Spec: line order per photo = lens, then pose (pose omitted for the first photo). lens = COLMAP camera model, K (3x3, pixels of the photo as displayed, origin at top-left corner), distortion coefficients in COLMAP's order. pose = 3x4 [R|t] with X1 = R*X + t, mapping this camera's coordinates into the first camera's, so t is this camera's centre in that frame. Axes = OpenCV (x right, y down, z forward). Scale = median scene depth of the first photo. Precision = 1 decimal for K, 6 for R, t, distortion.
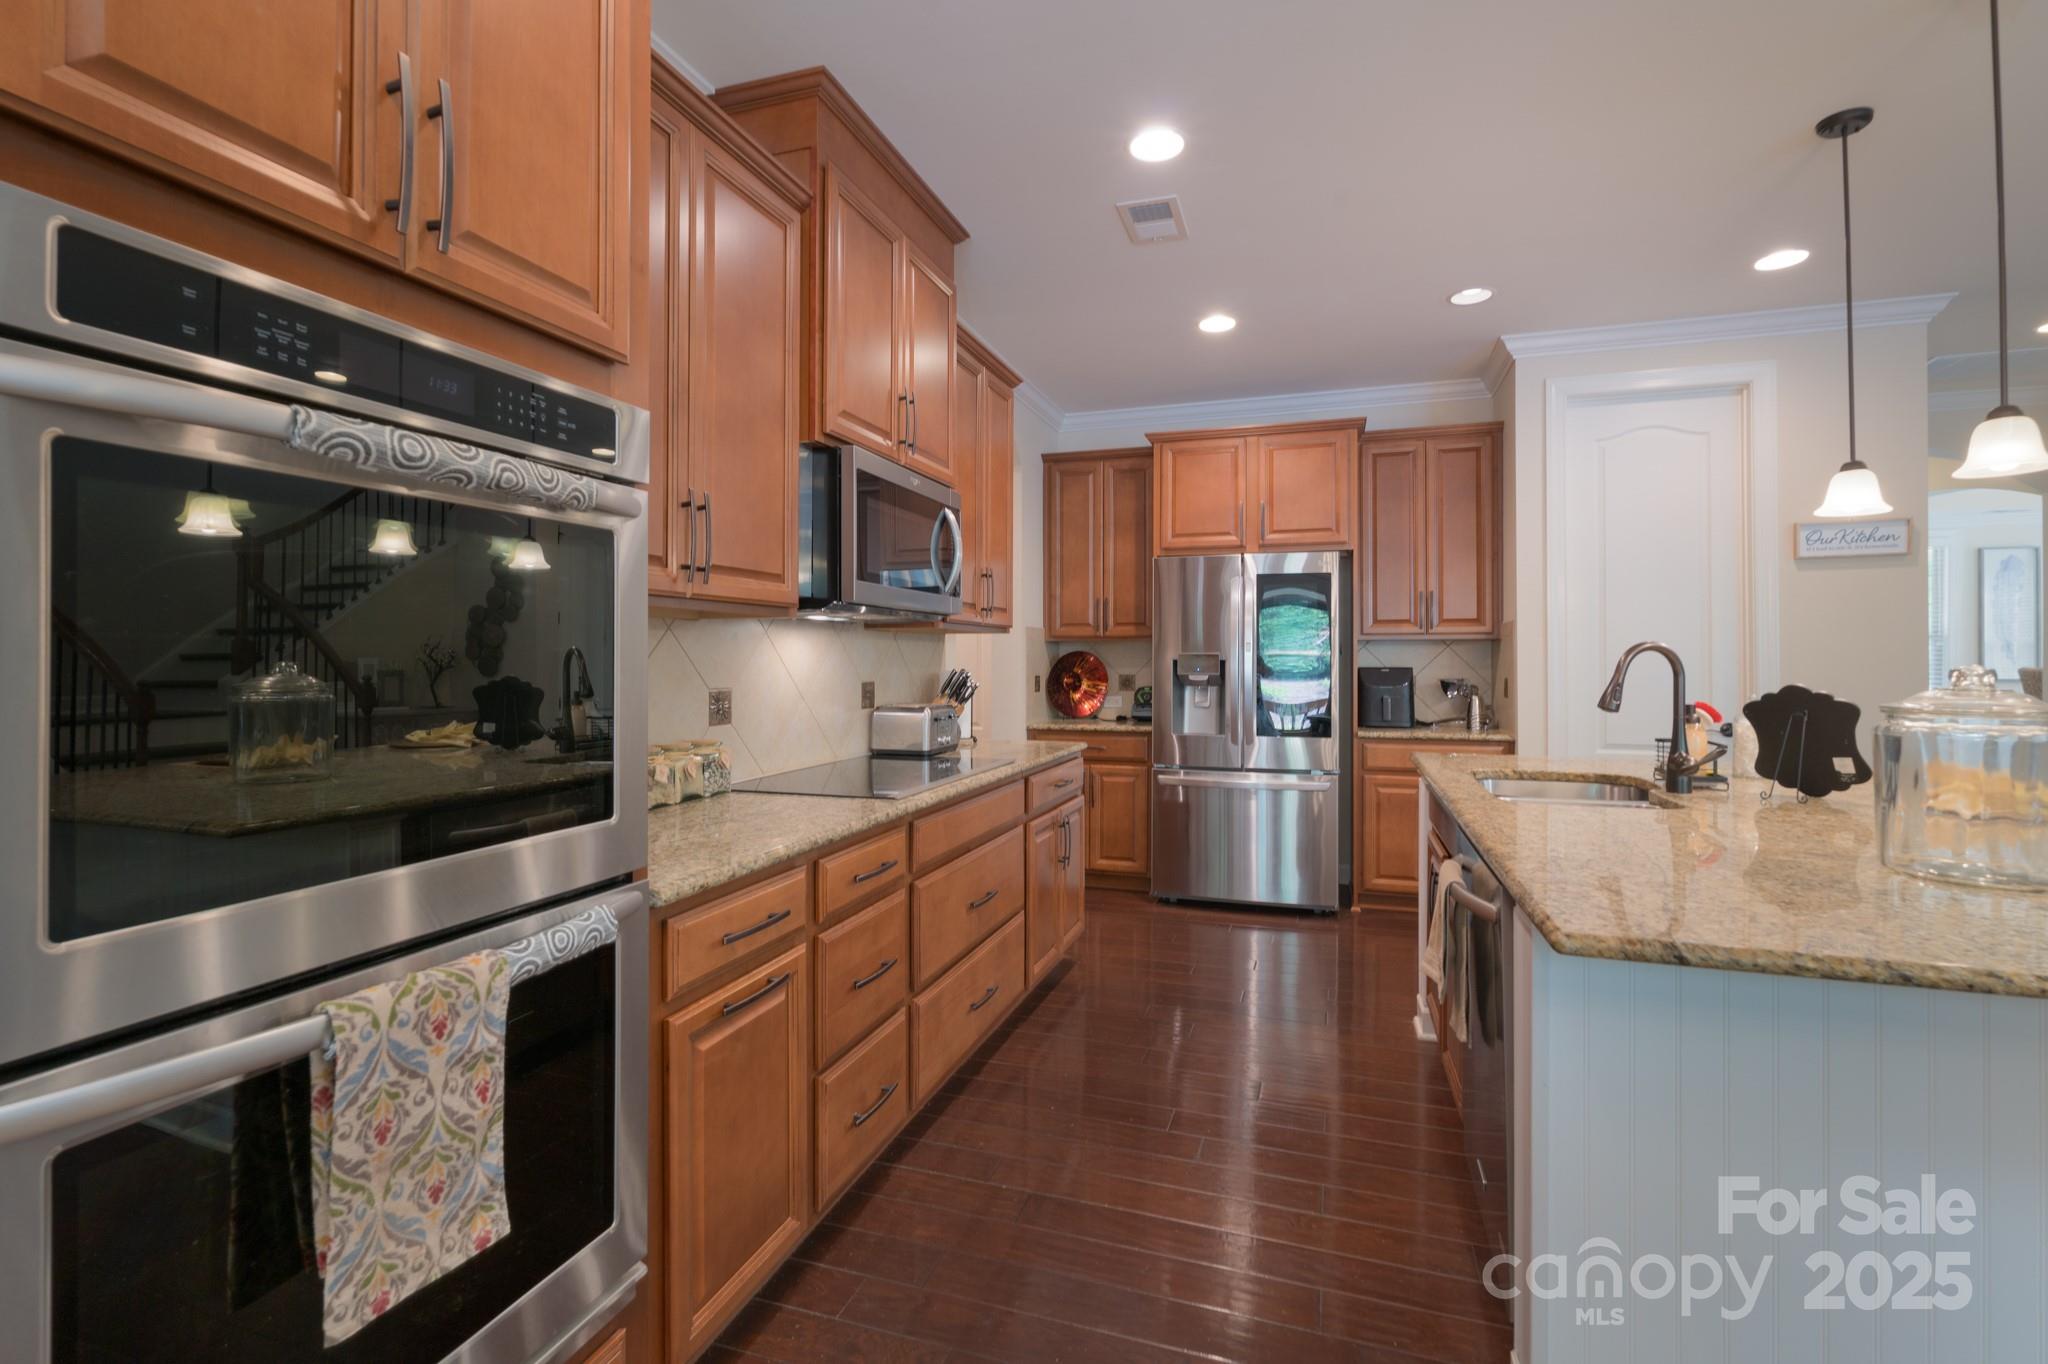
lens RADIAL K [[930.8, 0, 1037.5], [0, 930.8, 652.1], [0, 0, 1]] dist [-0.004269, -0.000772]
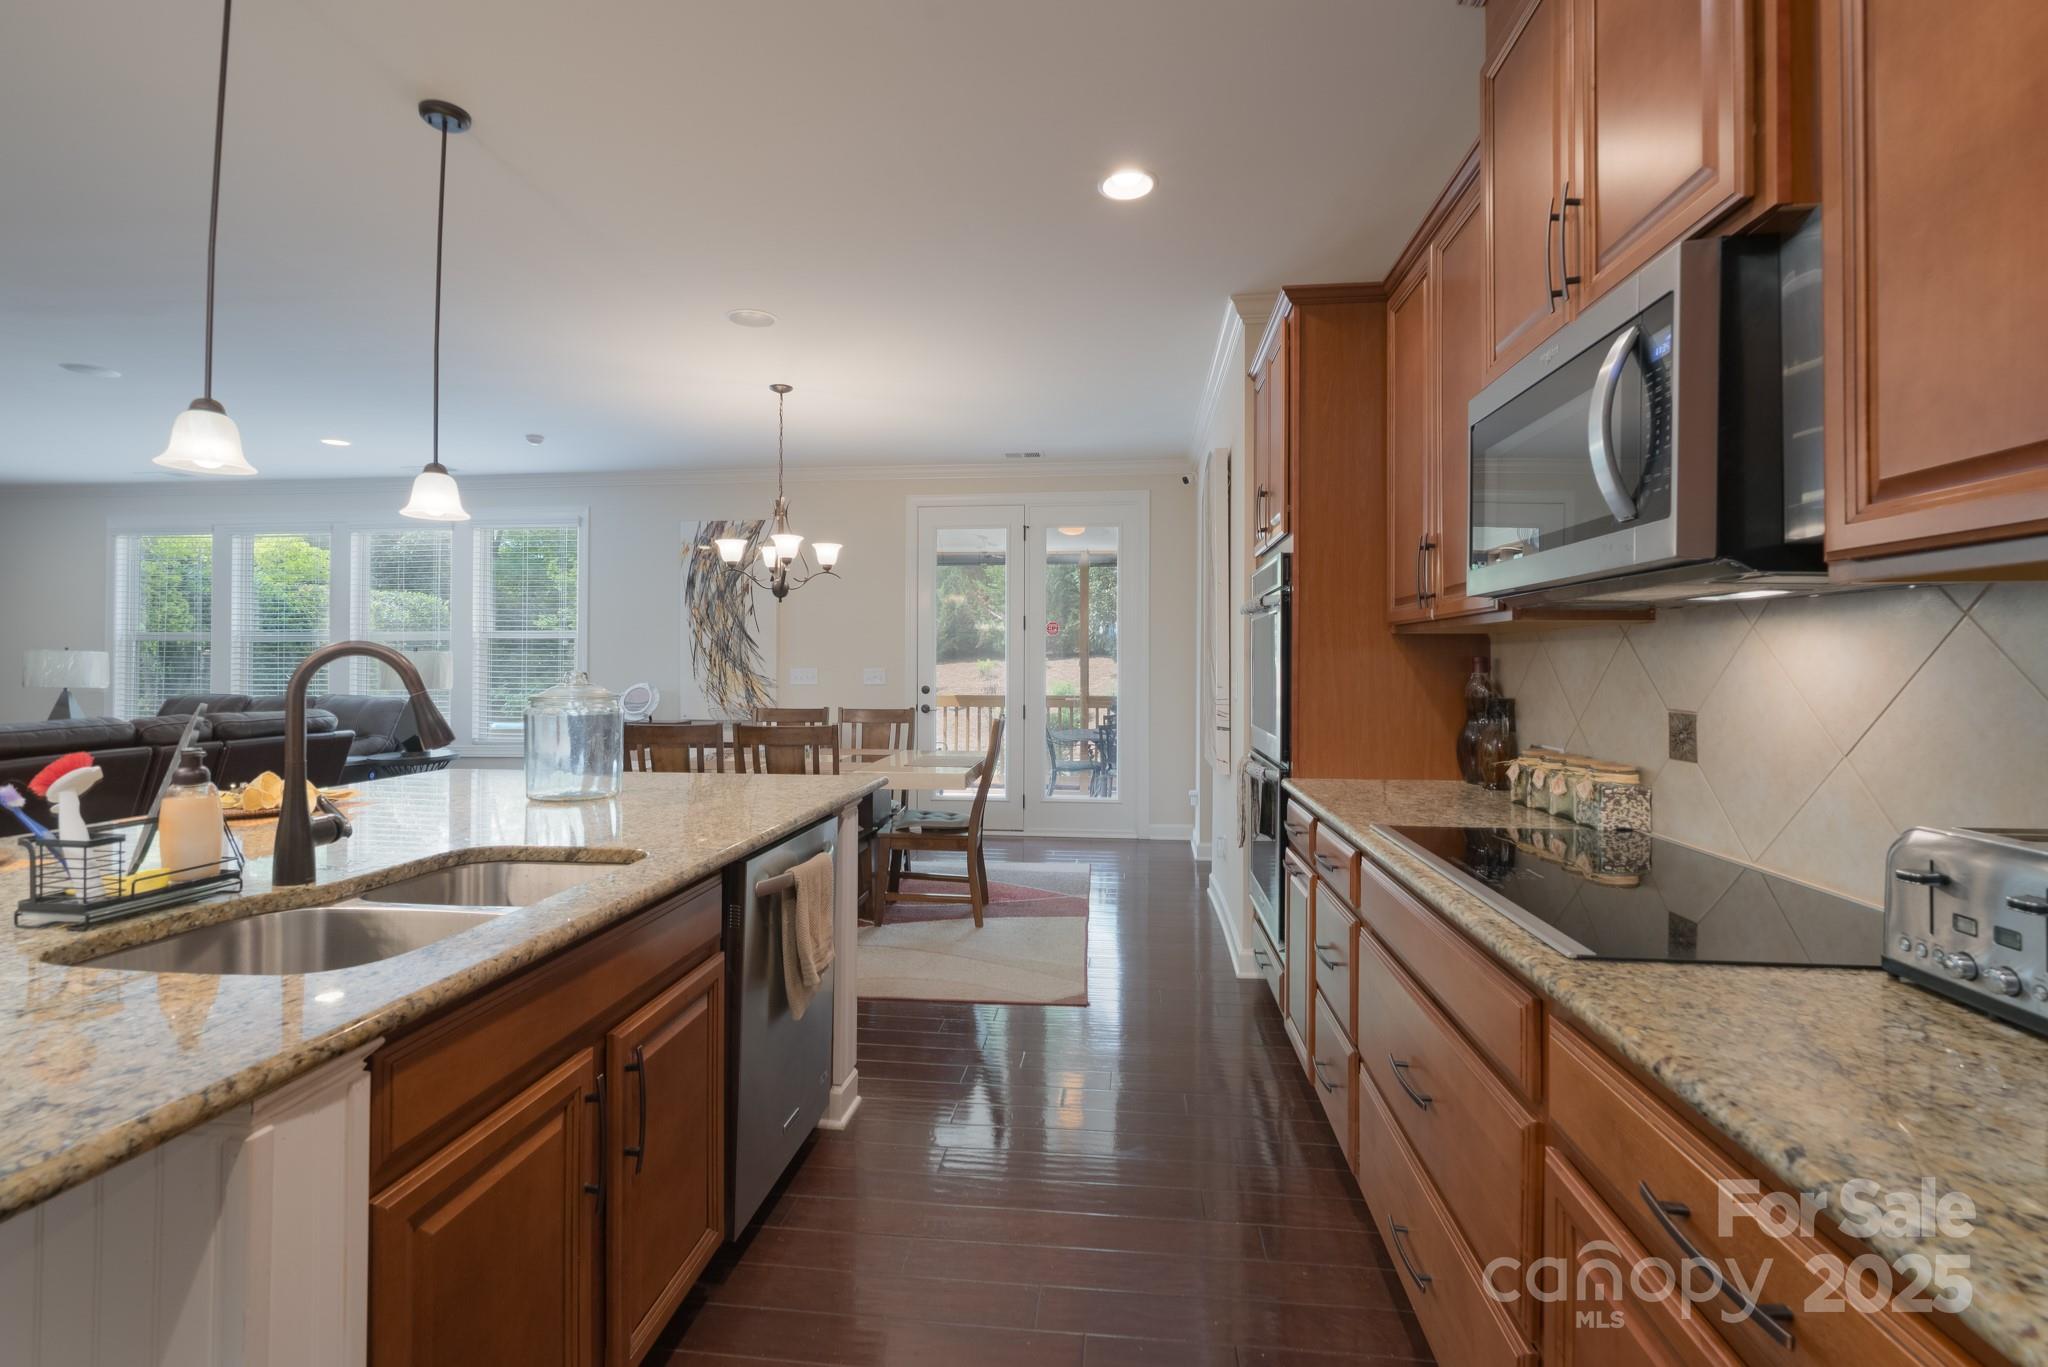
lens RADIAL K [[930.8, 0, 1027.4], [0, 930.8, 658.9], [0, 0, 1]] dist [-0.004269, -0.000772]
pose [[-0.980229, -0.002068, -0.197854, 0.350728], [0.000122, 0.999939, -0.011055, 0.006222], [0.197865, -0.010861, -0.980169, 1.793349]]
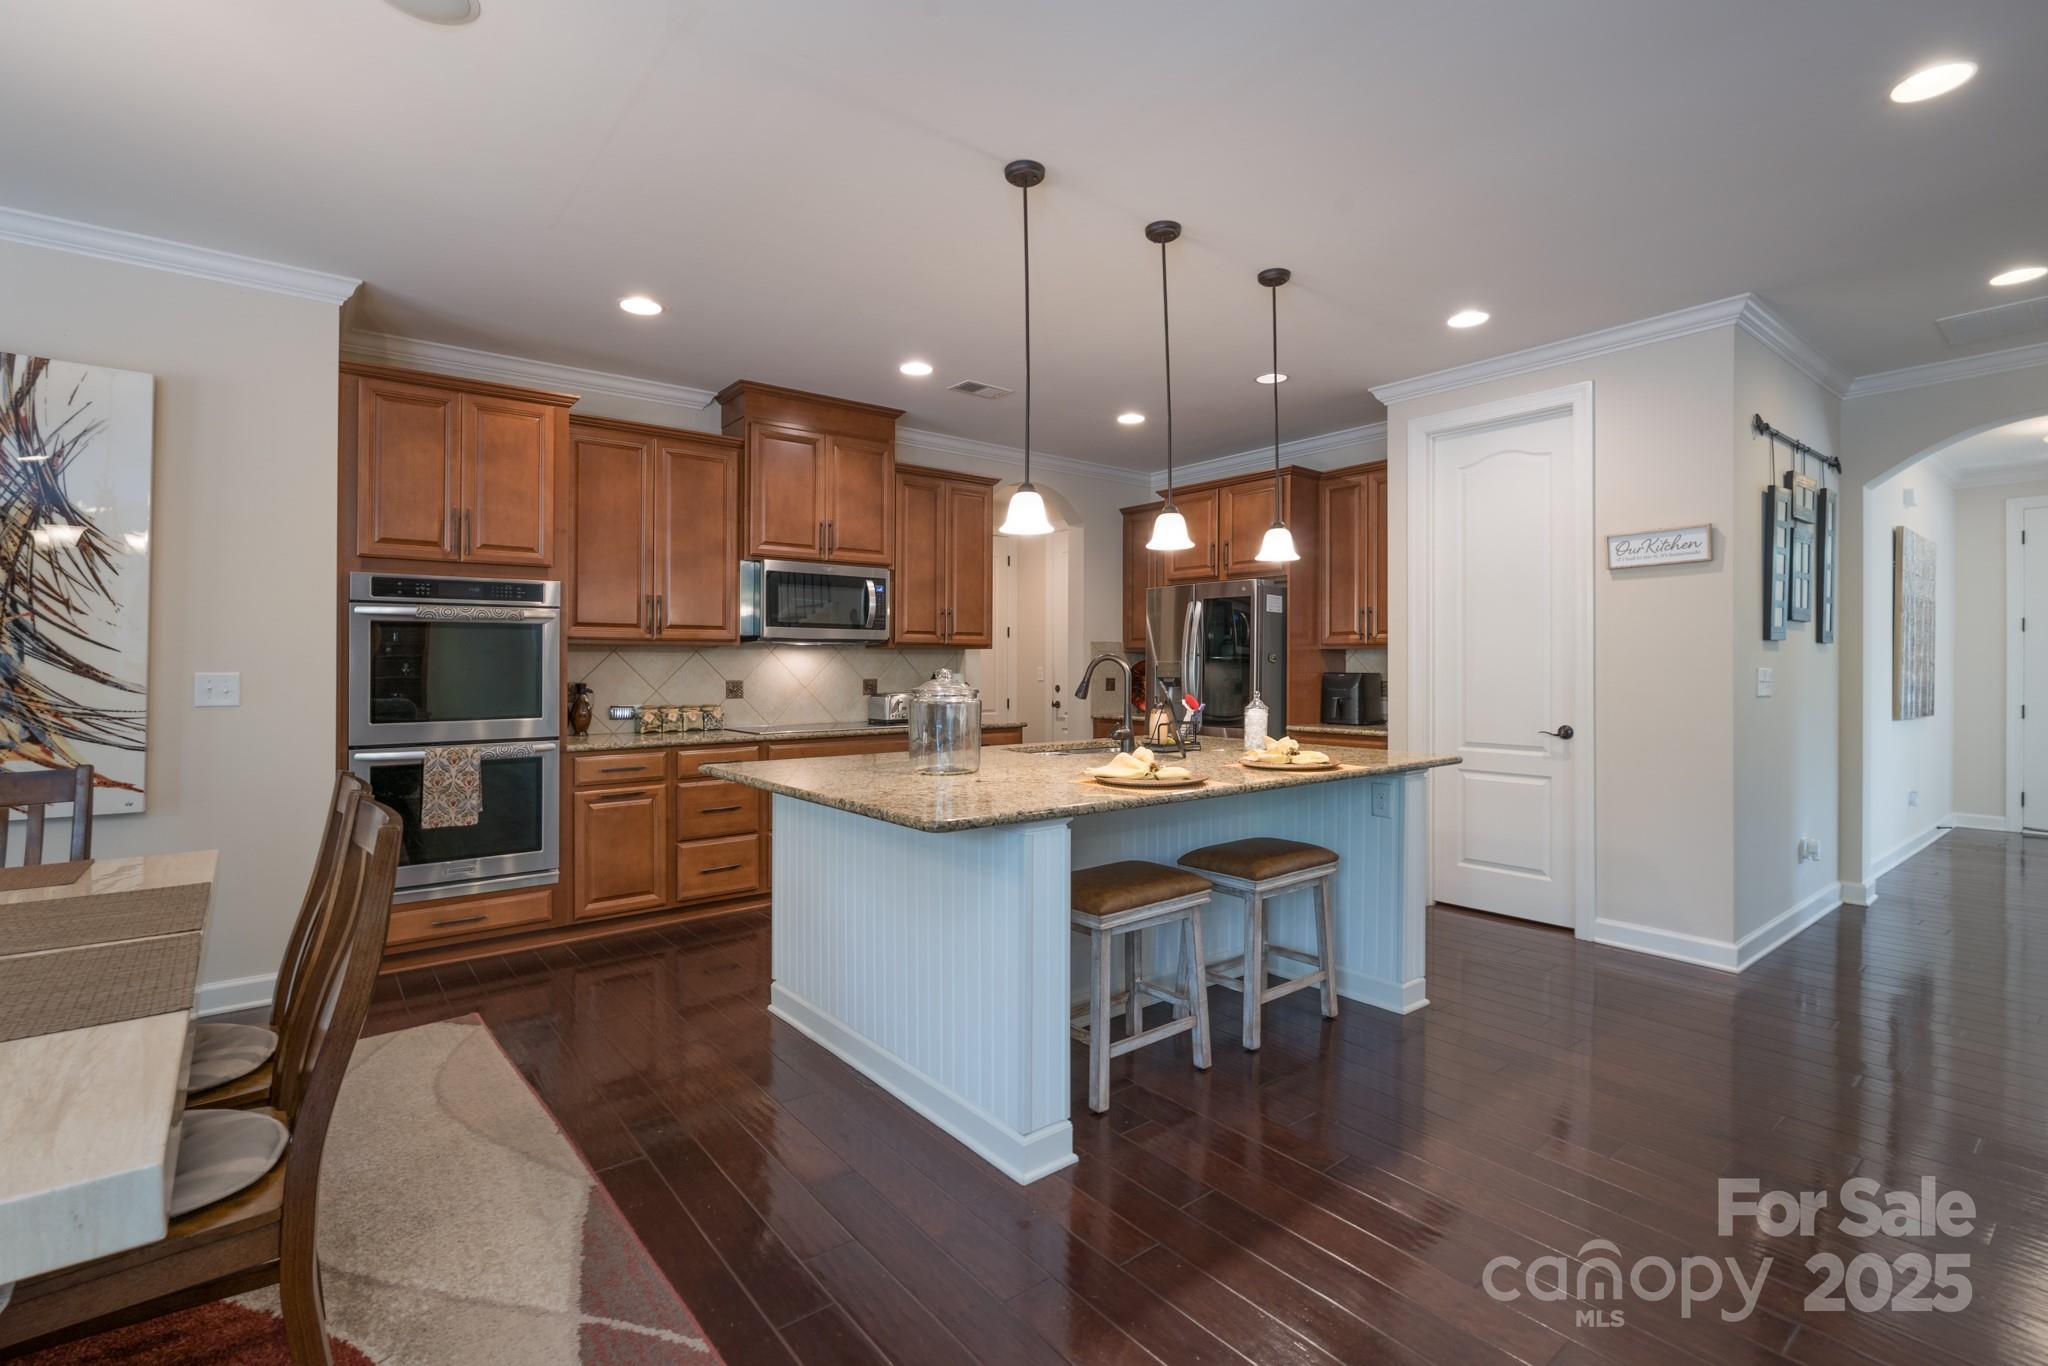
lens RADIAL K [[930.8, 0, 1035.2], [0, 930.8, 662.9], [0, 0, 1]] dist [-0.004269, -0.000772]
pose [[0.836380, -0.001201, -0.548149, 1.467645], [0.004273, 0.999982, 0.004328, -0.005641], [0.548133, -0.005962, 0.836370, -0.381166]]
